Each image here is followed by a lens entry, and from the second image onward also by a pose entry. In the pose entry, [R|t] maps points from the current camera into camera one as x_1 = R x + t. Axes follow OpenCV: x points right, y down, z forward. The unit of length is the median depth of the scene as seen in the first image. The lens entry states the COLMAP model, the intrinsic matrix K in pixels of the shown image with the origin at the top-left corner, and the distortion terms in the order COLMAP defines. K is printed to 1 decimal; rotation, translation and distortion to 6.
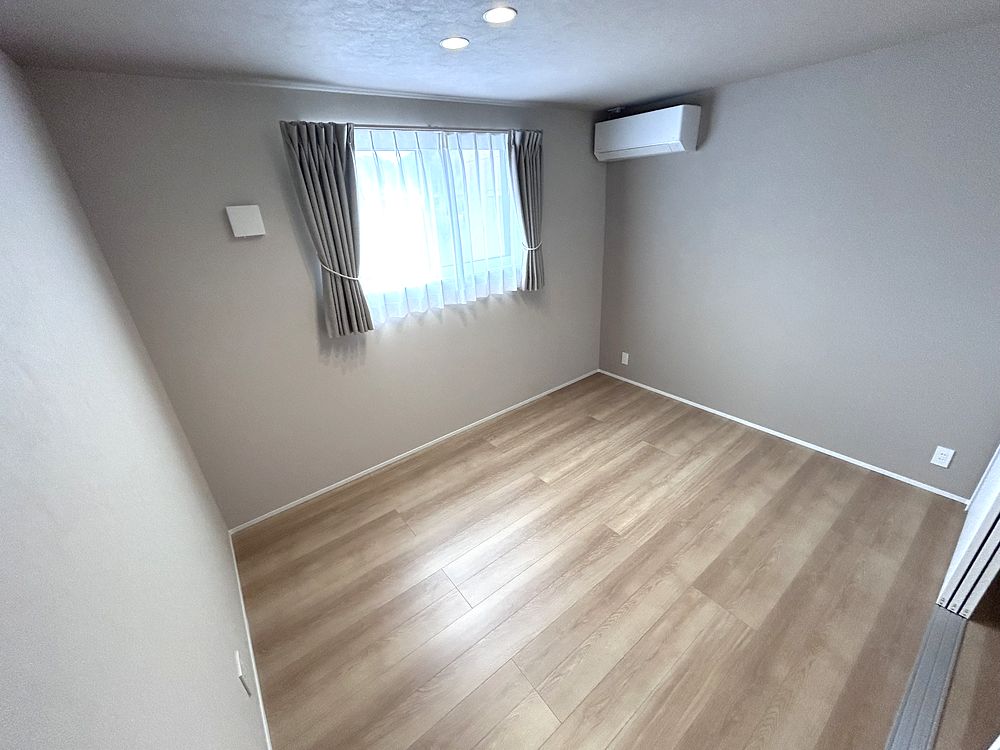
lens RADIAL K [[401.7, 0, 500.0], [0, 401.7, 375.0], [0, 0, 1]] dist [-0.002038, 0.000967]
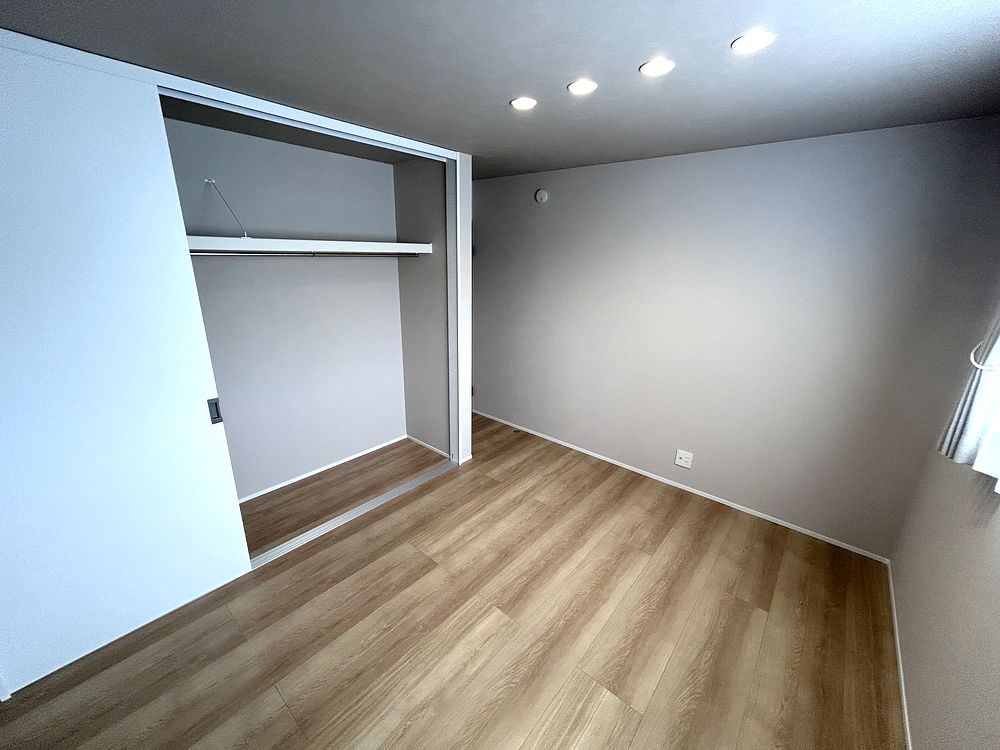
lens RADIAL K [[401.7, 0, 500.0], [0, 401.7, 375.0], [0, 0, 1]] dist [-0.002038, 0.000967]
pose [[-0.977138, 0.100879, -0.187149, 0.412513], [-0.050593, 0.744644, 0.665542, -0.595227], [0.206498, 0.659794, -0.722516, 1.338450]]
